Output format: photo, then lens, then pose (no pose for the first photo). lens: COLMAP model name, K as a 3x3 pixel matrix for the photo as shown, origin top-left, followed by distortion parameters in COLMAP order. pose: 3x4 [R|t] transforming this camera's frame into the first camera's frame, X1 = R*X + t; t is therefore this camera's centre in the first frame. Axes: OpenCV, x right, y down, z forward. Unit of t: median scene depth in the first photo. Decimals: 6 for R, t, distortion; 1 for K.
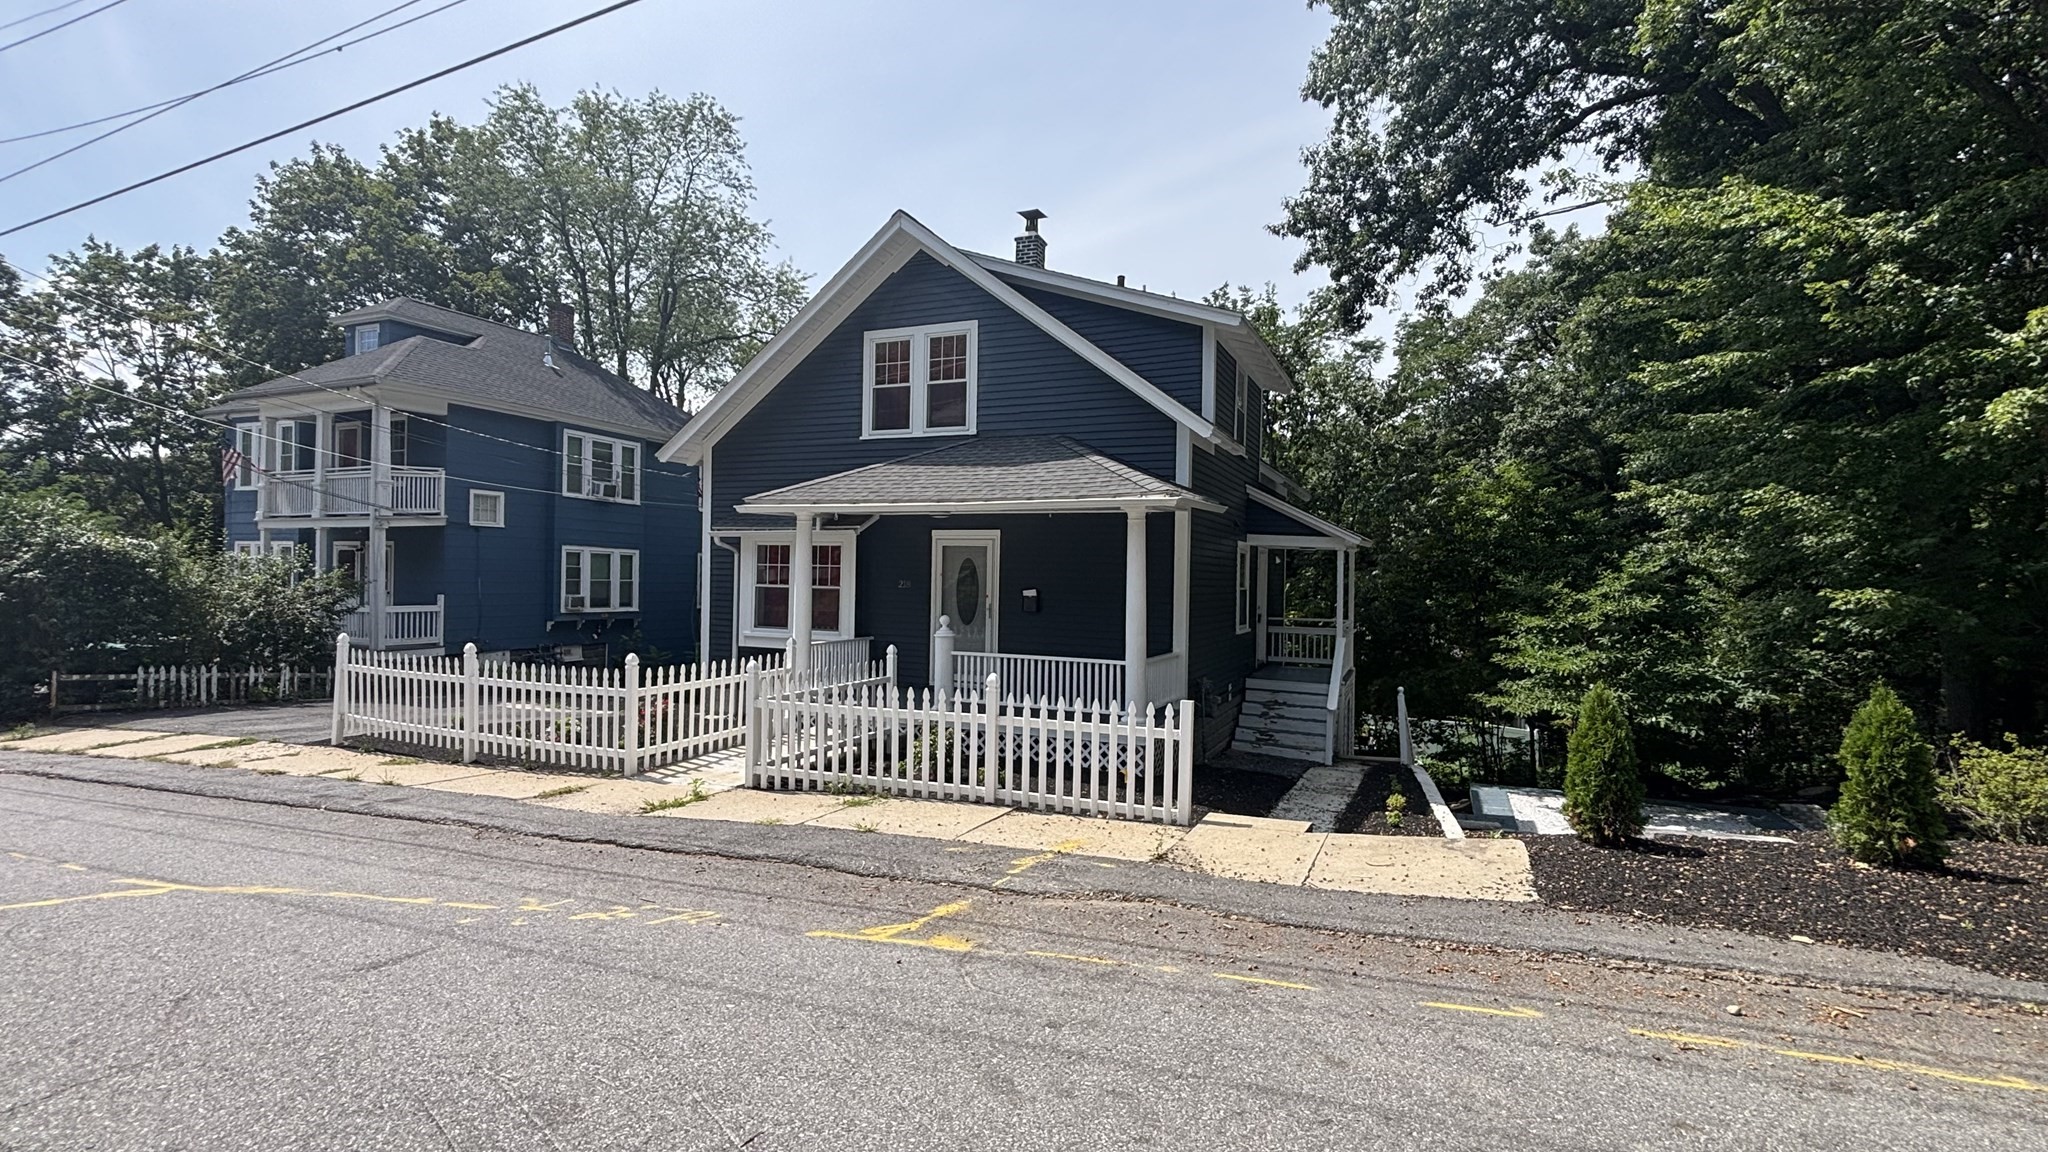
lens RADIAL K [[907.3, 0, 1031.4], [0, 907.3, 588.3], [0, 0, 1]] dist [0.001537, -0.000228]
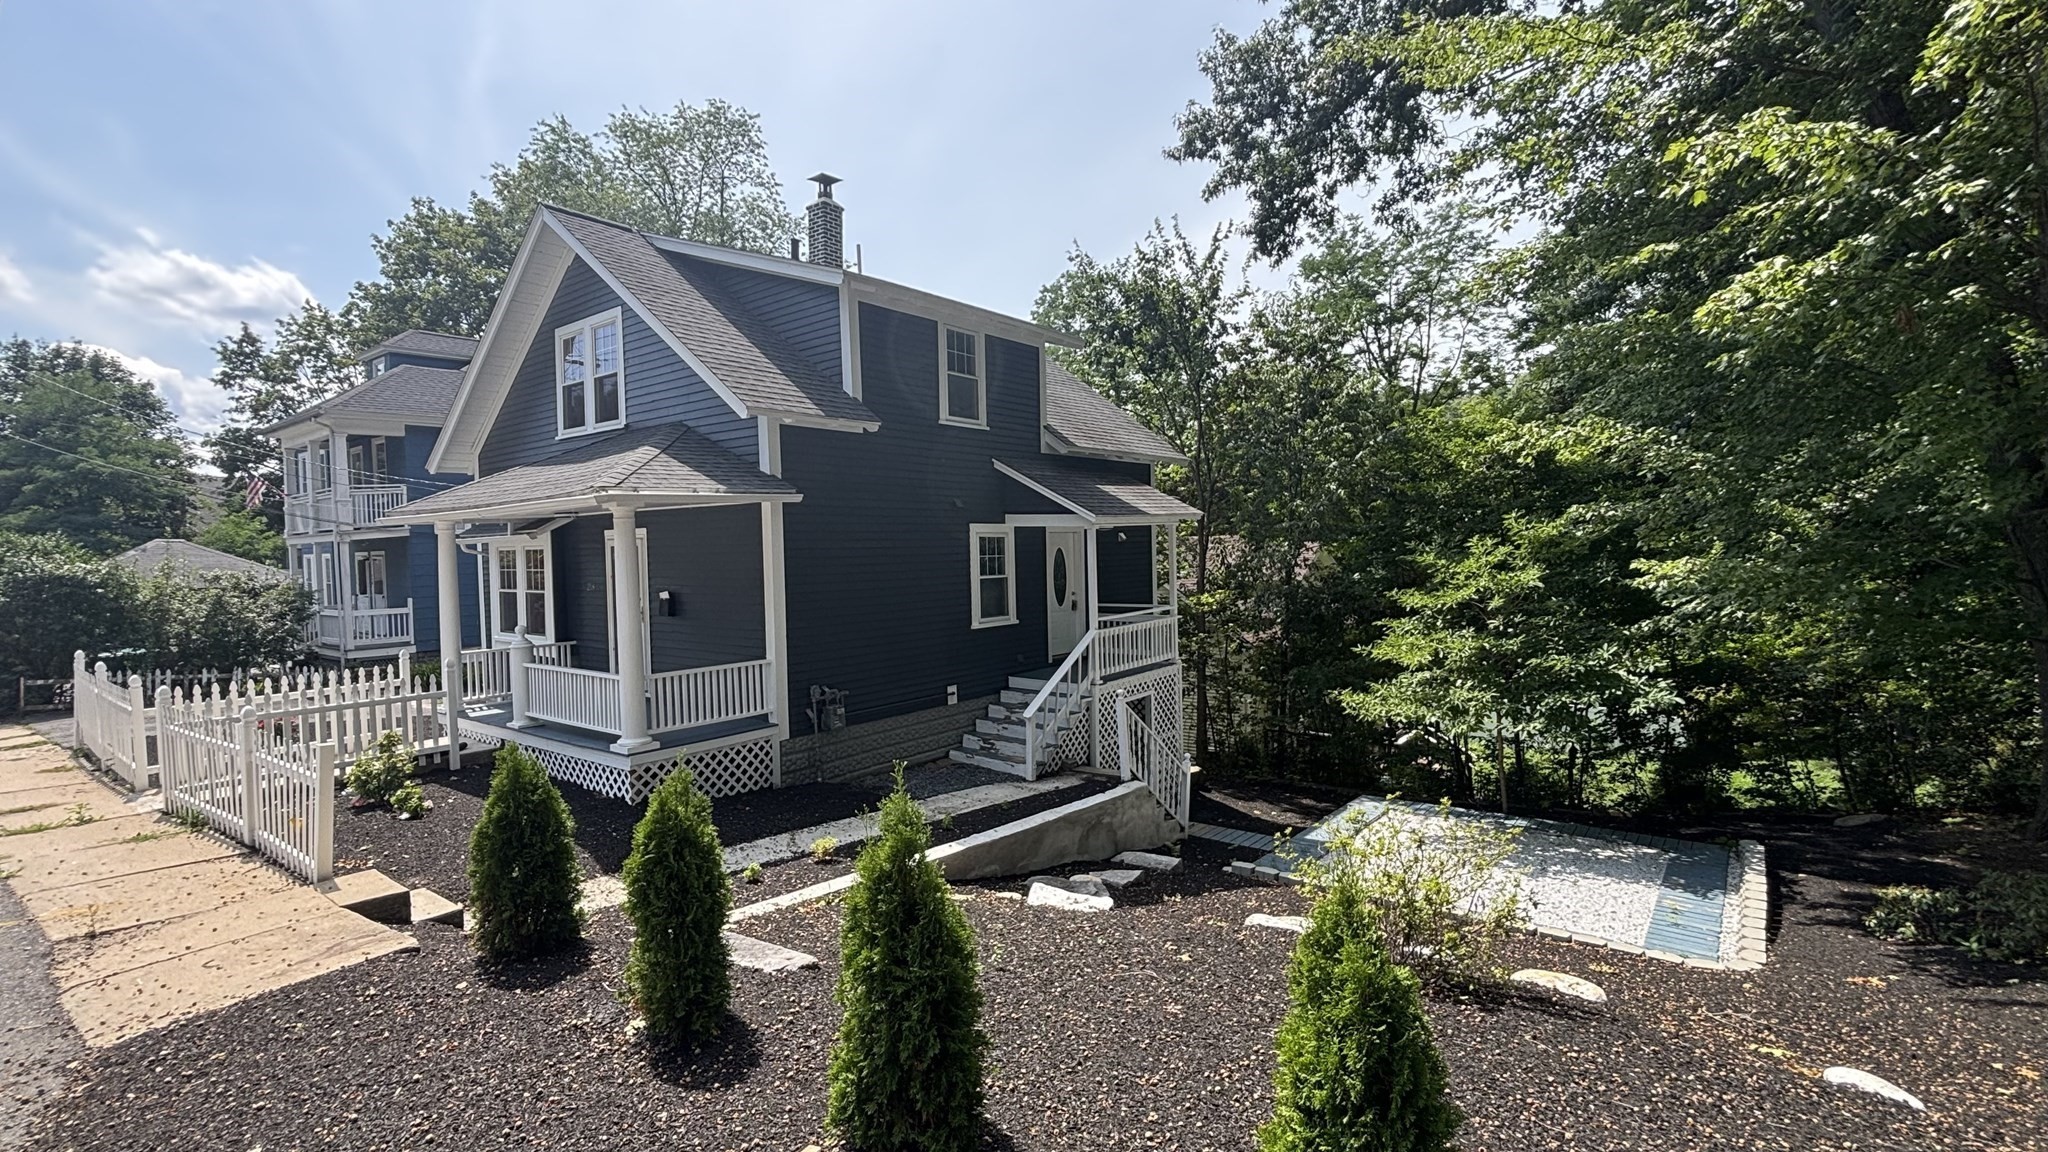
lens RADIAL K [[916.9, 0, 1024.0], [0, 916.9, 576.0], [0, 0, 1]] dist [-0.000265, -0.000434]
pose [[0.966693, -0.031548, -0.253987, 0.526564], [0.036440, 0.999229, 0.014579, -0.013030], [0.253331, -0.023349, 0.967098, 0.157080]]
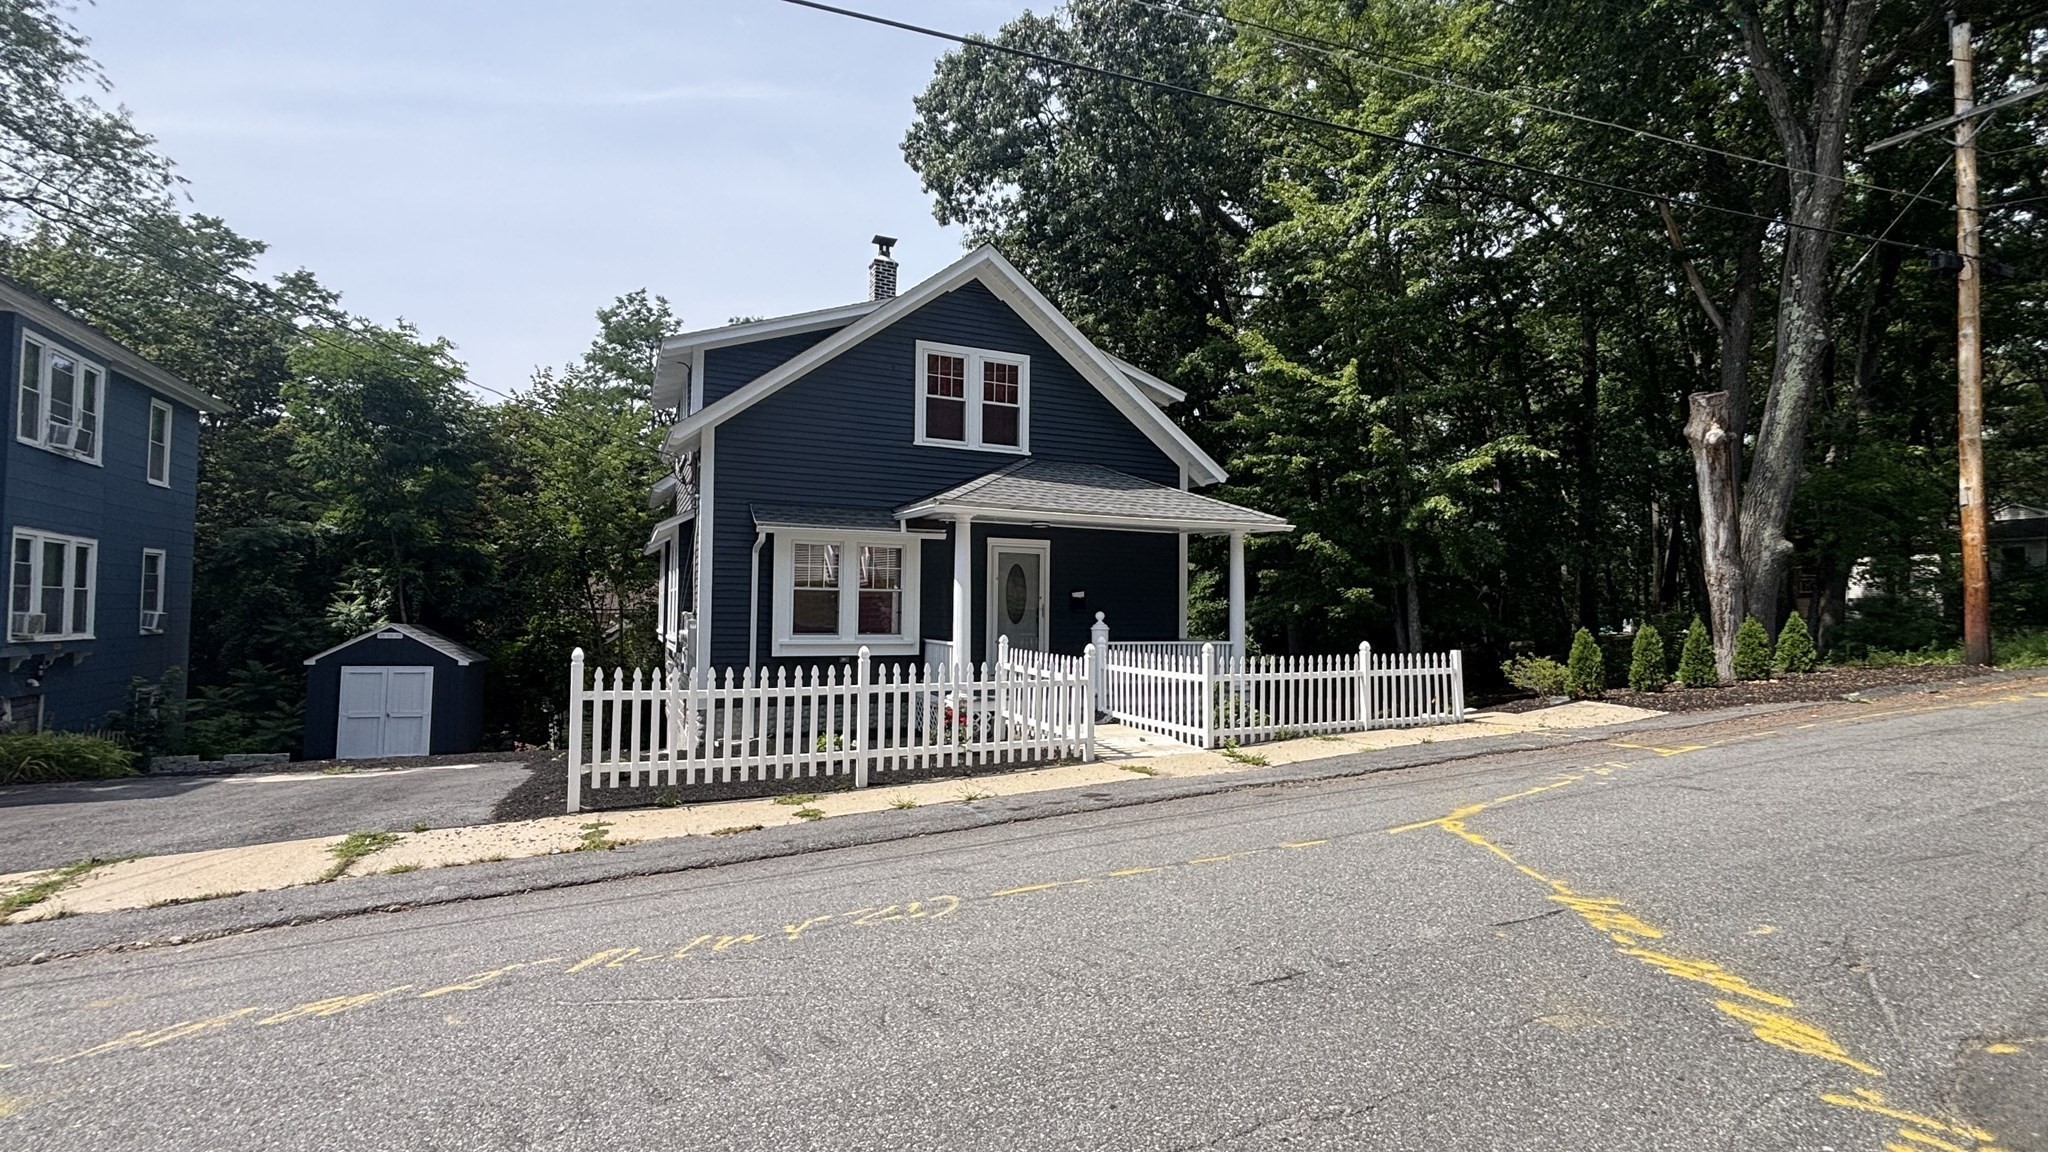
lens RADIAL K [[916.9, 0, 1024.0], [0, 916.9, 576.0], [0, 0, 1]] dist [-0.000265, -0.000434]
pose [[0.679315, 0.018003, 0.733626, -0.817783], [0.010696, 0.999350, -0.034427, 0.018618], [-0.733769, 0.031234, 0.678681, 0.209632]]
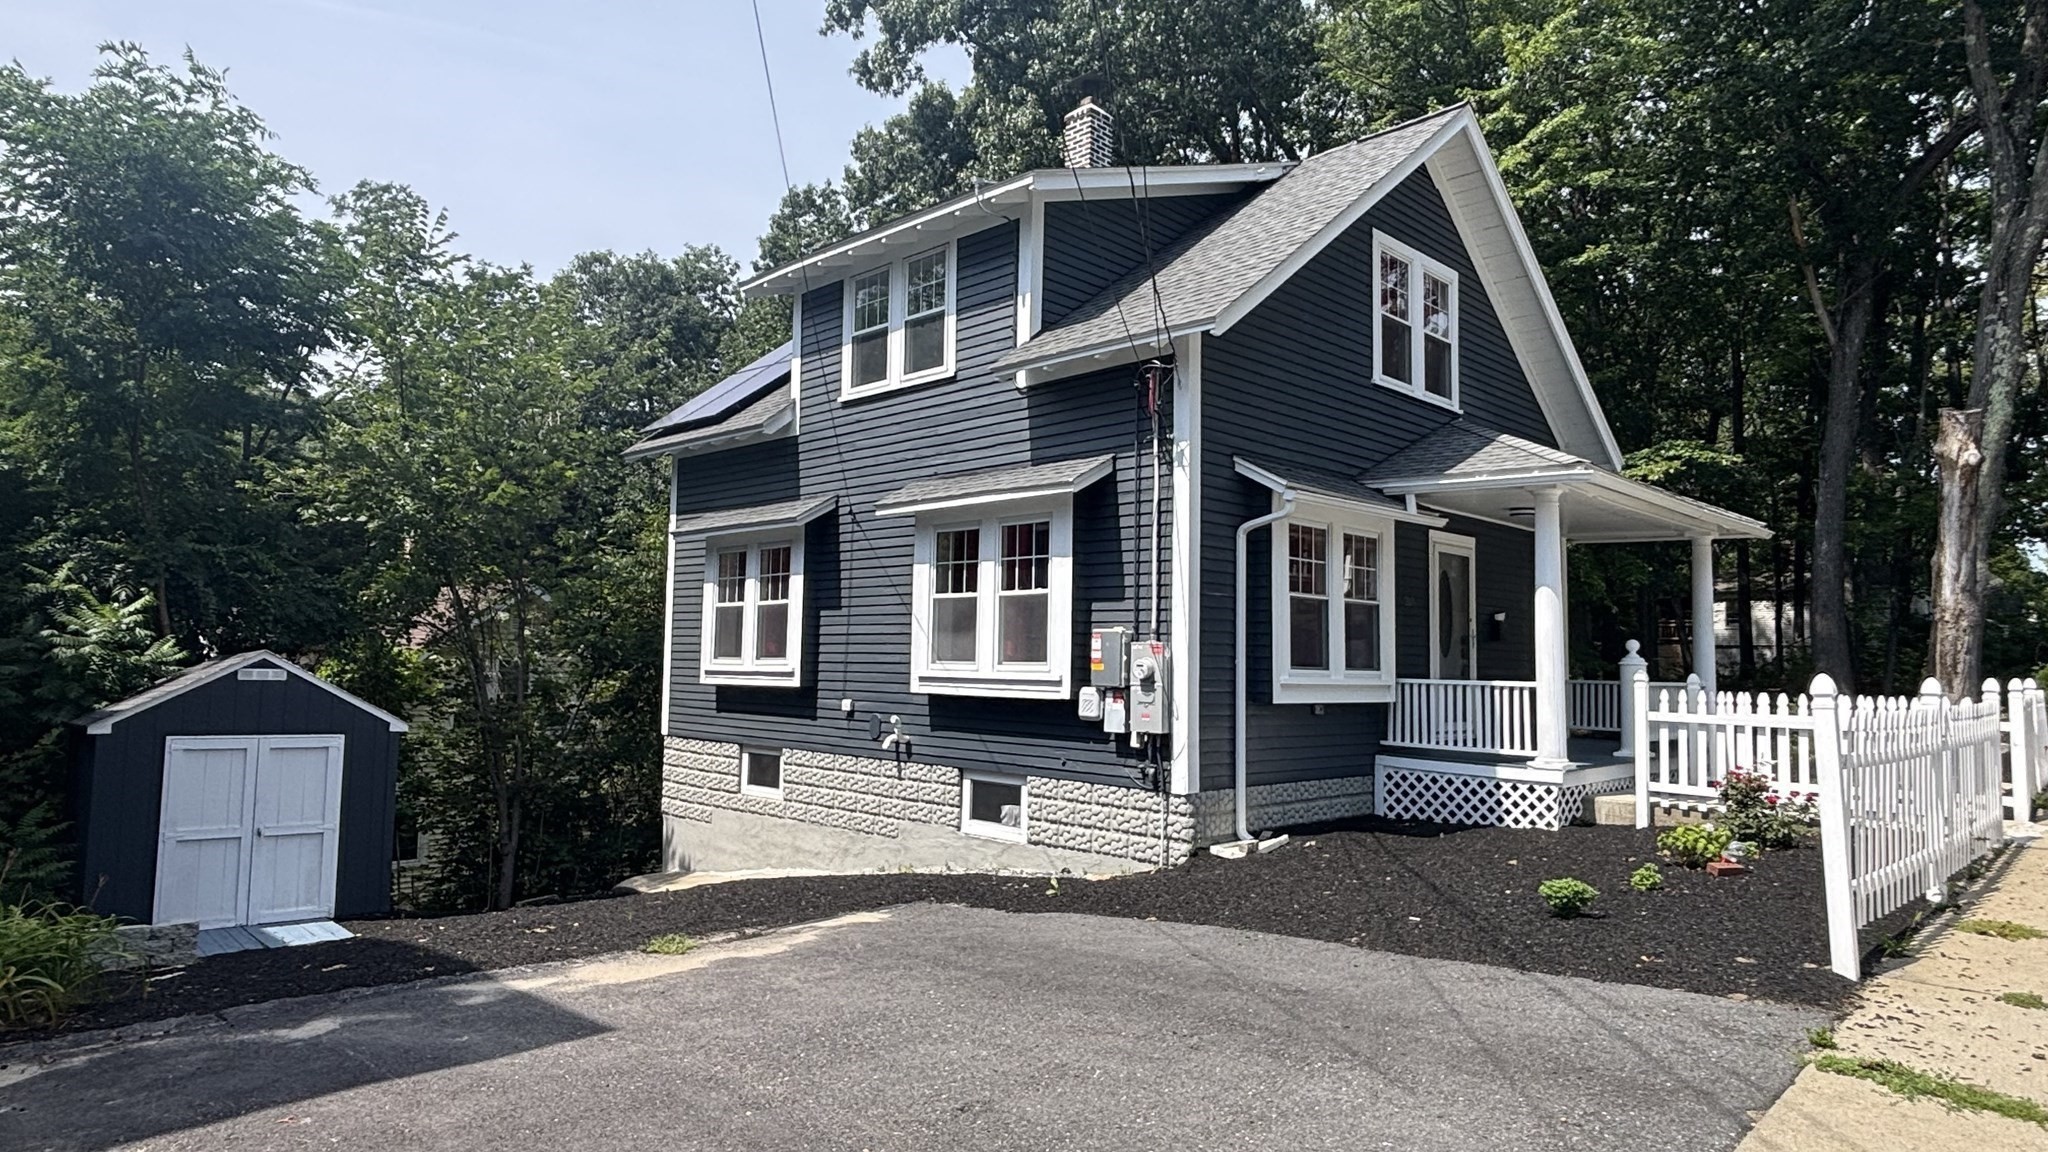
lens RADIAL K [[1188.8, 0, 1022.6], [0, 1188.8, 553.5], [0, 0, 1]] dist [0.018456, -0.000333]
pose [[0.364126, 0.073506, 0.928444, -1.047568], [0.000368, 0.996869, -0.079067, 0.030234], [-0.931349, 0.029133, 0.362959, 0.889175]]
